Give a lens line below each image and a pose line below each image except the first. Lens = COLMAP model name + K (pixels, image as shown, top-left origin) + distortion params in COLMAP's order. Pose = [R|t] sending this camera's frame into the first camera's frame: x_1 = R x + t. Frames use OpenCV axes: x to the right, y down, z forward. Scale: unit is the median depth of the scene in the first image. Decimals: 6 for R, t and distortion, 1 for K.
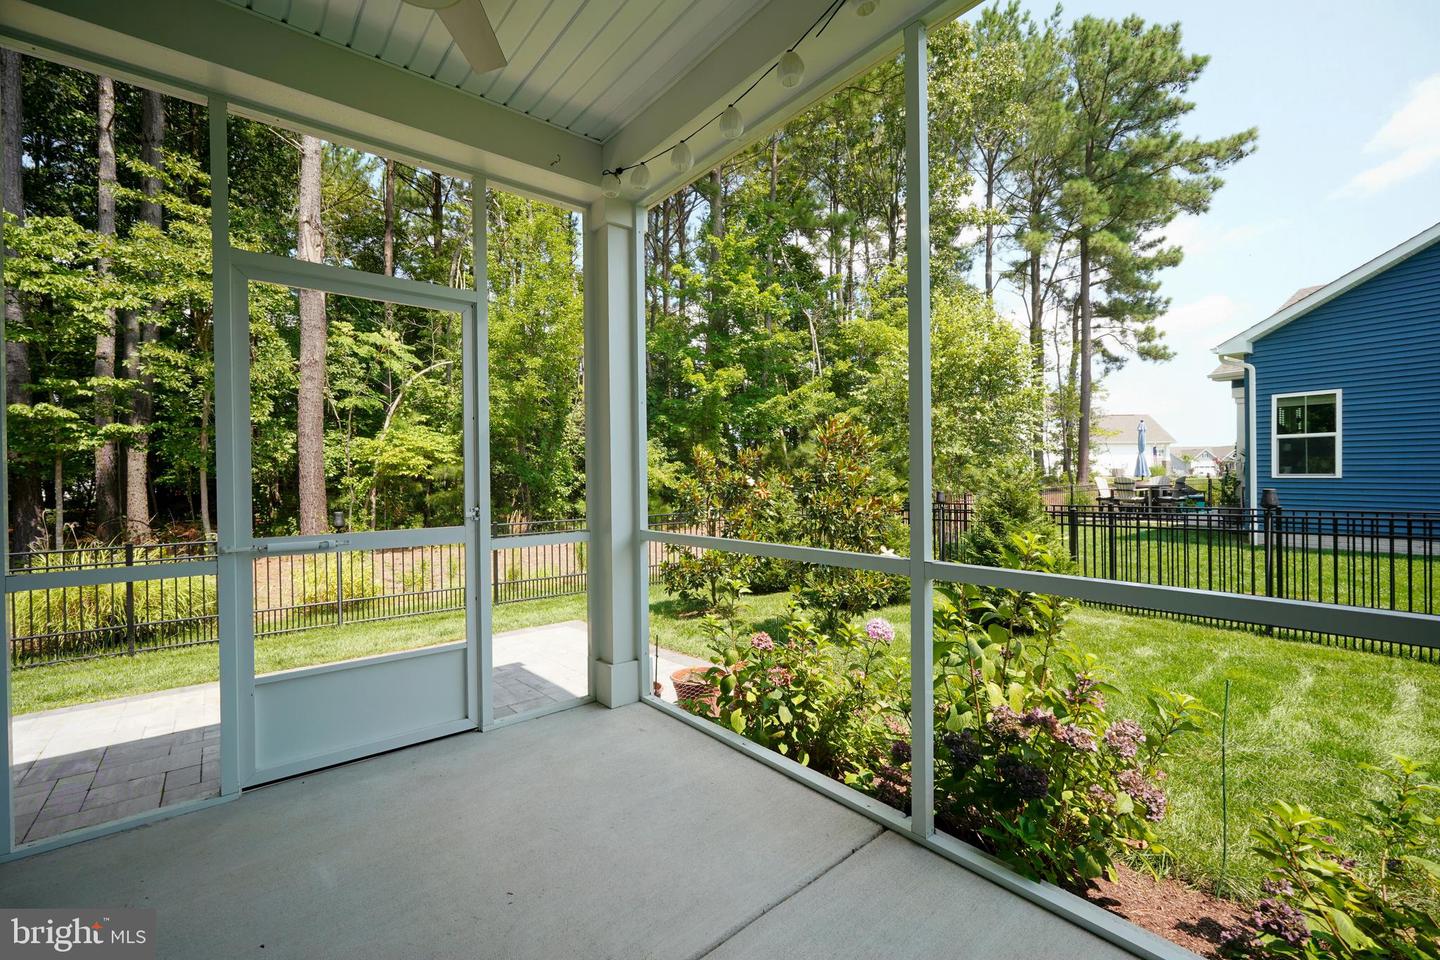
lens RADIAL K [[609.2, 0, 711.0], [0, 609.2, 477.3], [0, 0, 1]] dist [-0.006496, 0.004447]
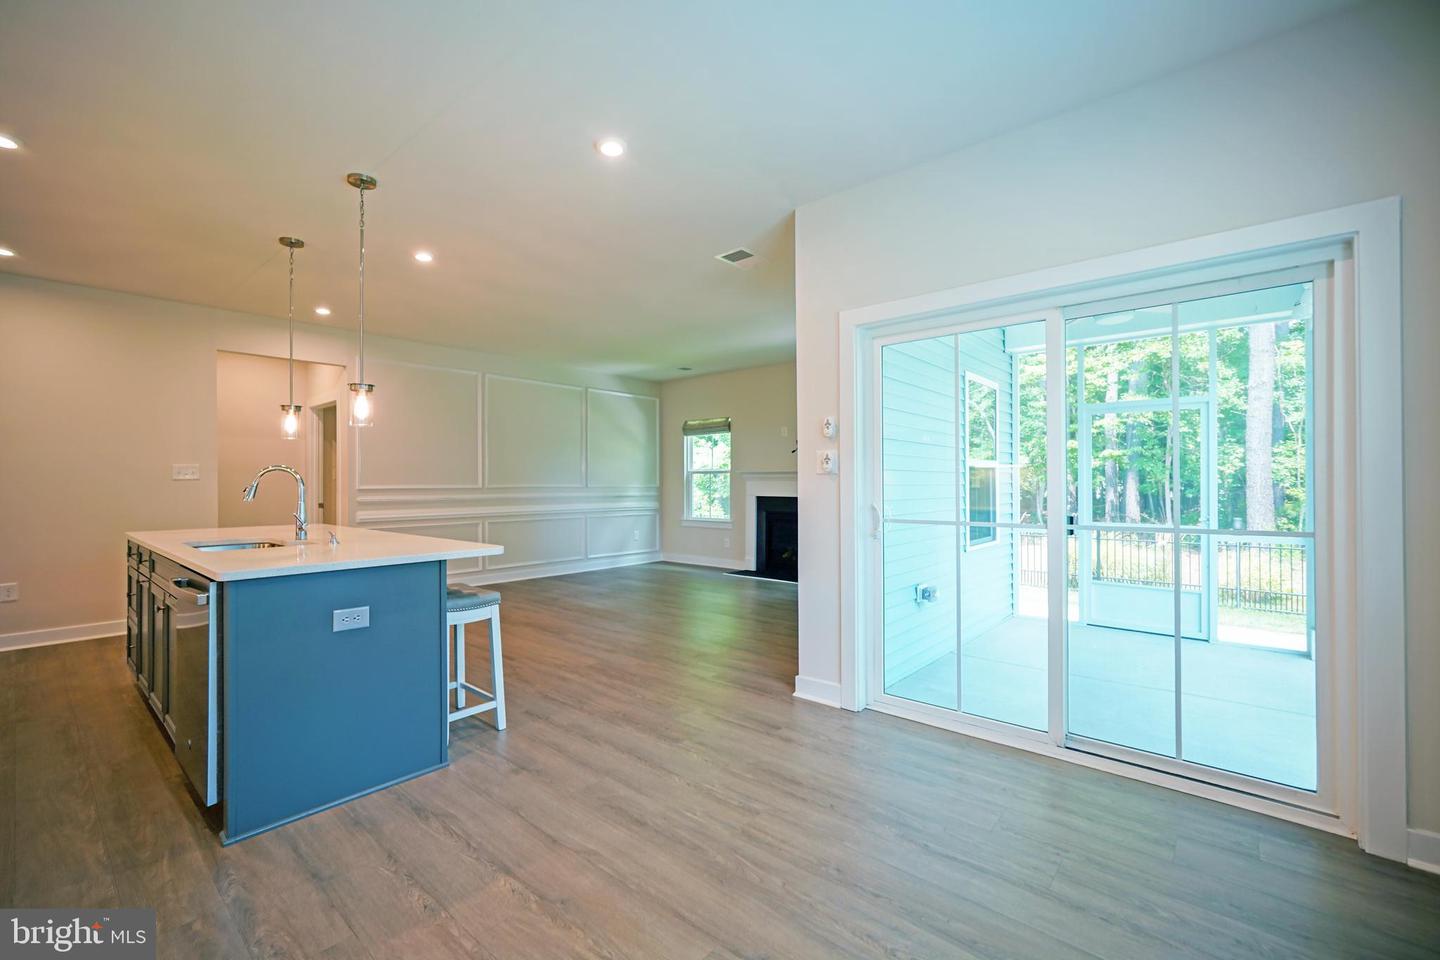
lens RADIAL K [[609.2, 0, 714.5], [0, 609.2, 478.5], [0, 0, 1]] dist [-0.006496, 0.004447]
pose [[0.173215, 0.004235, -0.984875, 0.332969], [-0.005745, 0.999978, 0.003289, -0.017216], [0.984867, 0.005089, 0.173235, -0.218398]]
